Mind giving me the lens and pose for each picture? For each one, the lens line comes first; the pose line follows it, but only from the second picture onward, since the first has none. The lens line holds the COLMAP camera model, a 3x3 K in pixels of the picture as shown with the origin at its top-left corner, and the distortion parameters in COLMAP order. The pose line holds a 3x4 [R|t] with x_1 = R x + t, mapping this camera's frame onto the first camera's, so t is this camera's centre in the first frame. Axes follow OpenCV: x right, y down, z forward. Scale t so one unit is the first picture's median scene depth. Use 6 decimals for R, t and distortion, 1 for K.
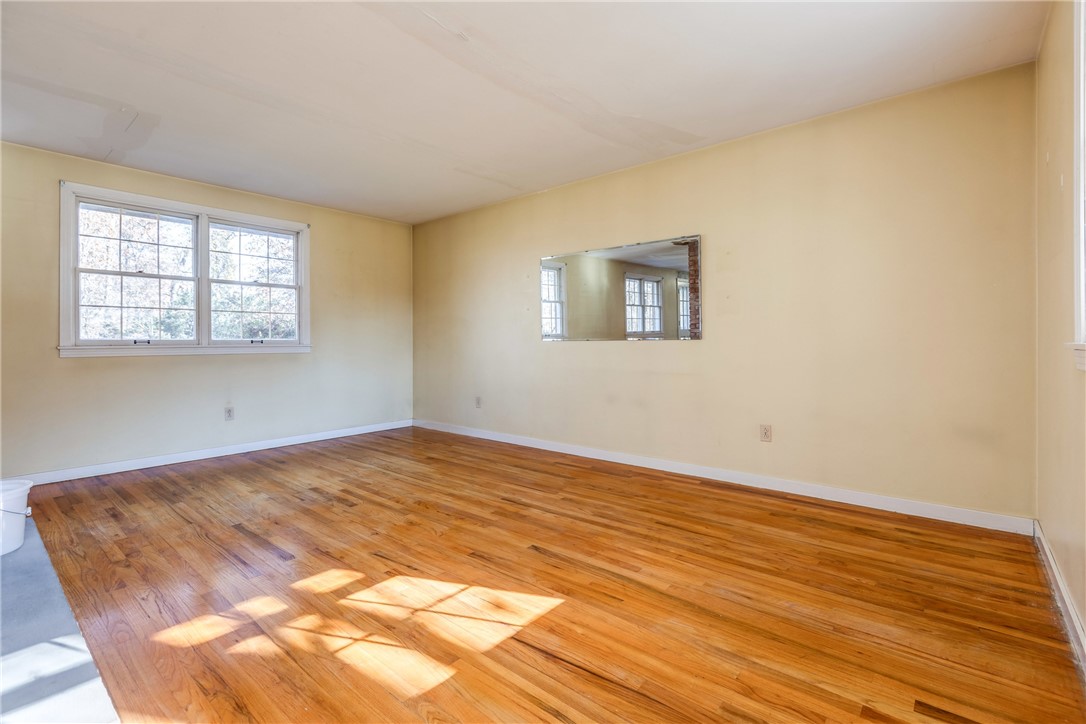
lens RADIAL K [[494.4, 0, 545.6], [0, 494.4, 358.0], [0, 0, 1]] dist [-0.000848, -0.000079]
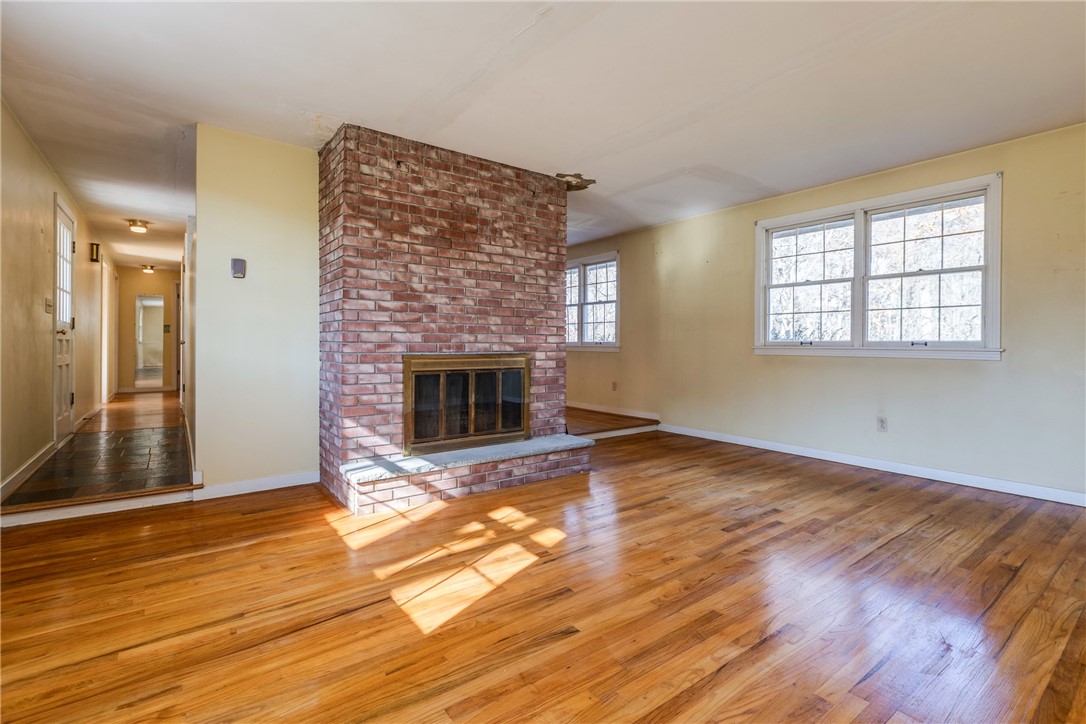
lens RADIAL K [[504.6, 0, 550.3], [0, 504.6, 343.6], [0, 0, 1]] dist [-0.000678, 0.000279]
pose [[-0.223947, 0.005235, -0.974587, 0.632357], [-0.037120, 0.999214, 0.013897, -0.038069], [0.973894, 0.039289, -0.223576, 1.020667]]
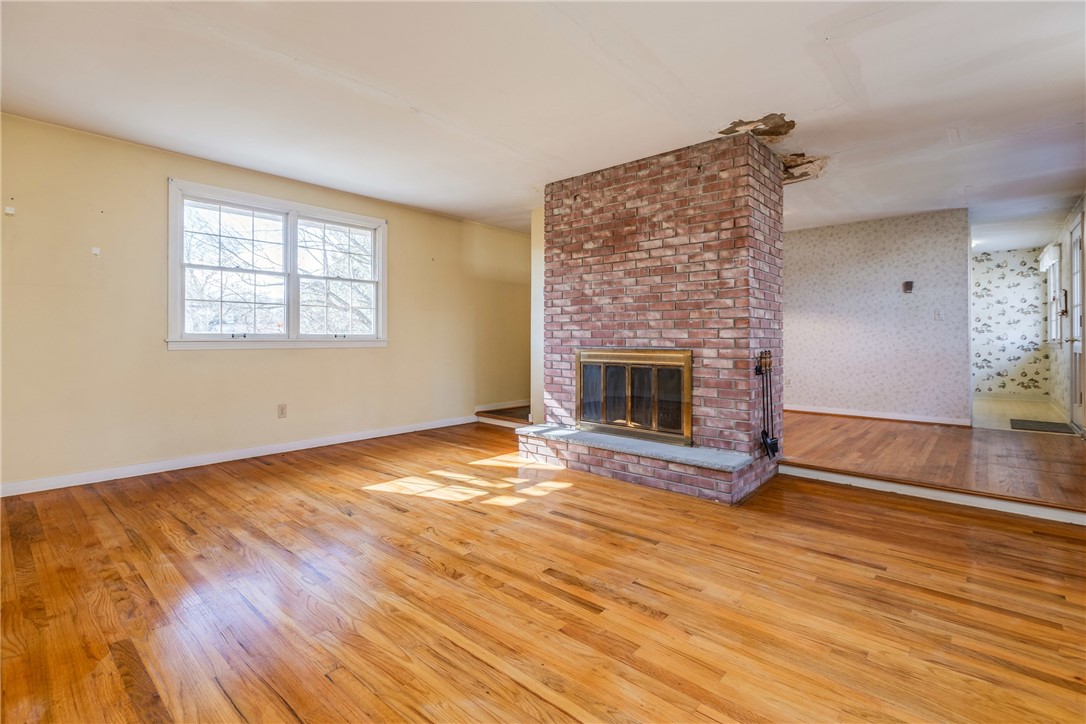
lens RADIAL K [[499.1, 0, 543.6], [0, 499.1, 333.9], [0, 0, 1]] dist [-0.000221, 0.000011]
pose [[-0.999558, 0.003184, 0.029573, -0.467355], [0.003943, 0.999663, 0.025649, -0.064034], [-0.029481, 0.025754, -0.999234, 1.960599]]
